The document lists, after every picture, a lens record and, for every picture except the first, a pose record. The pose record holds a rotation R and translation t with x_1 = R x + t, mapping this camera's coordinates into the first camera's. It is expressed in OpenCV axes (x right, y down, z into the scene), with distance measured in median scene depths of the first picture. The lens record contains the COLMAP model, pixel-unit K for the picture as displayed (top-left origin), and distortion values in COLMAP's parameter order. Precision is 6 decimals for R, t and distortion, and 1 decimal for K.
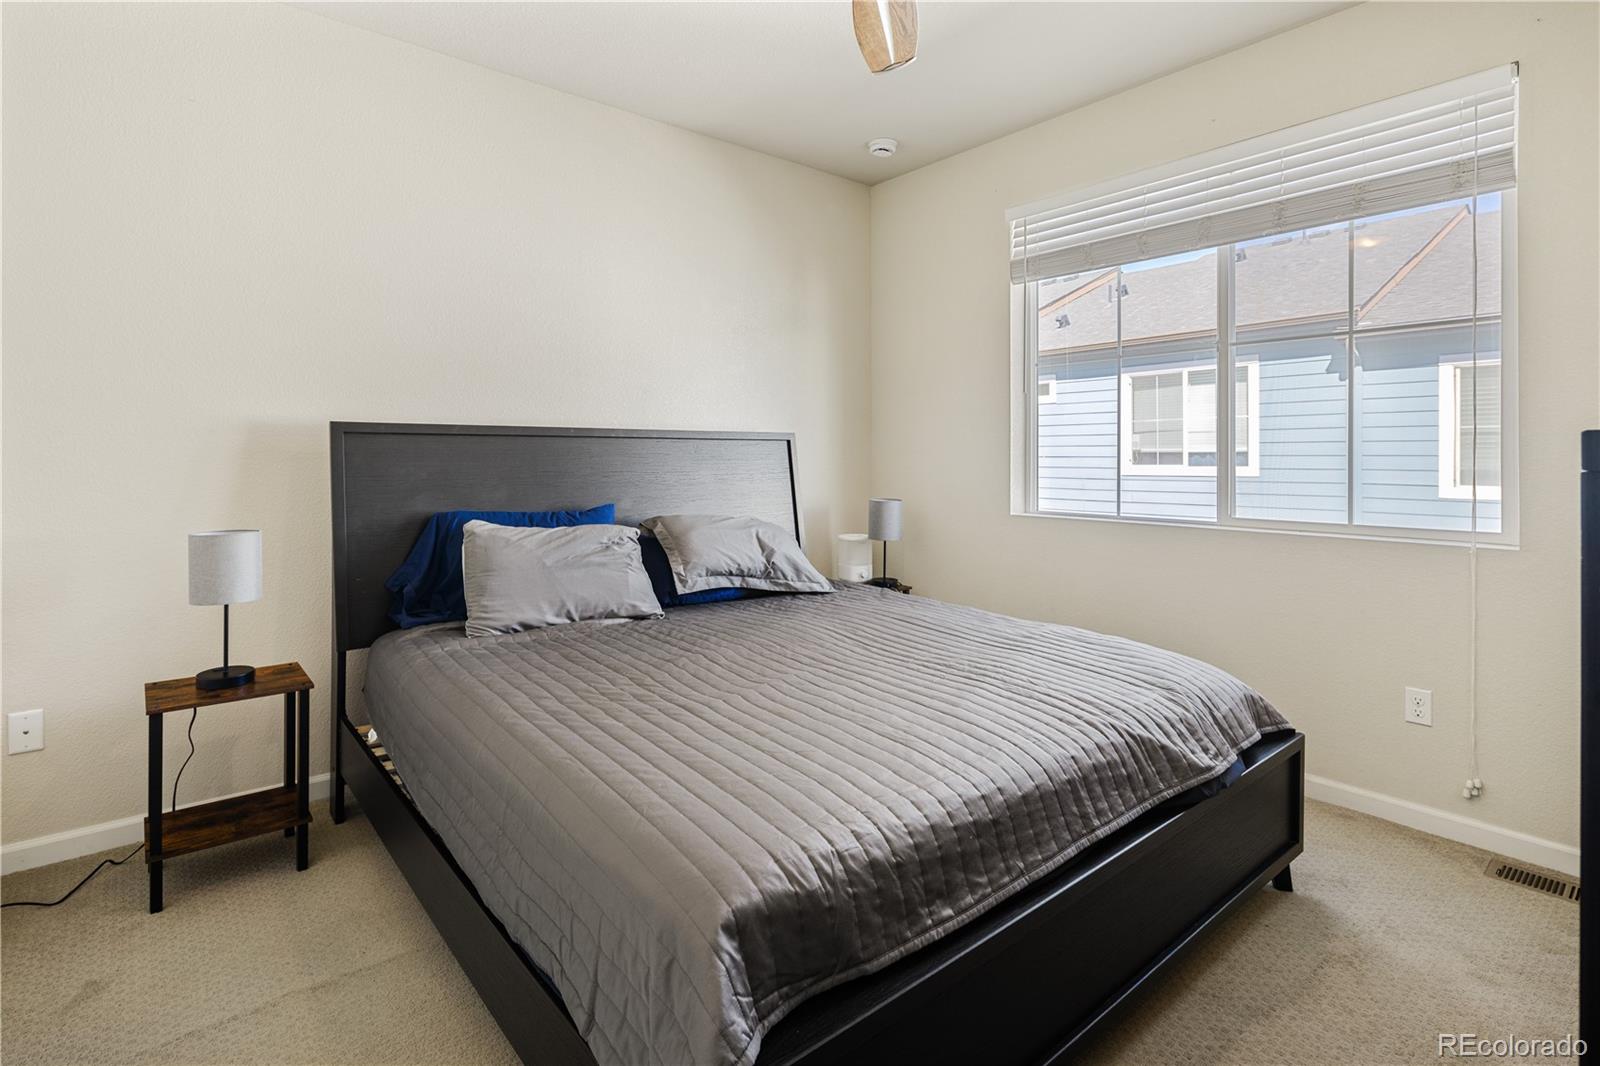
lens RADIAL K [[758.7, 0, 777.4], [0, 758.7, 453.4], [0, 0, 1]] dist [-0.000686, -0.000320]
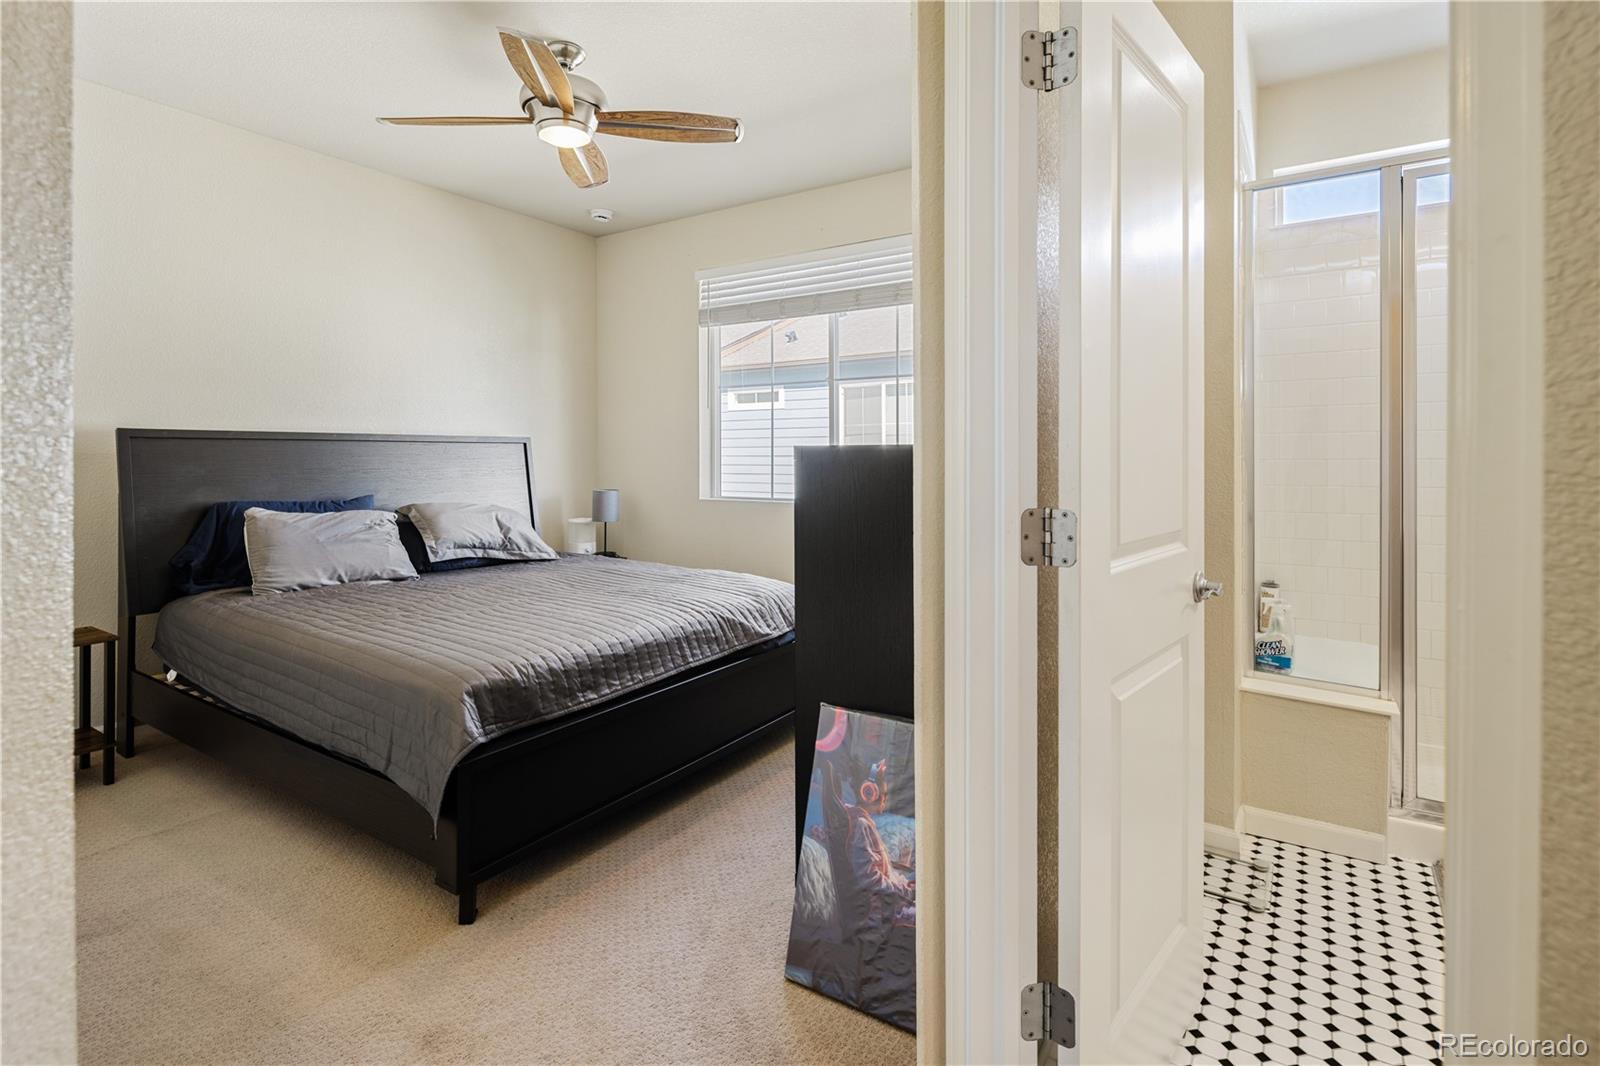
lens RADIAL K [[758.7, 0, 777.4], [0, 758.7, 453.4], [0, 0, 1]] dist [-0.000686, -0.000320]
pose [[0.951410, -0.001460, 0.307922, 0.036289], [0.001227, 0.999999, 0.000952, -0.001399], [-0.307923, -0.000528, 0.951411, -0.440062]]
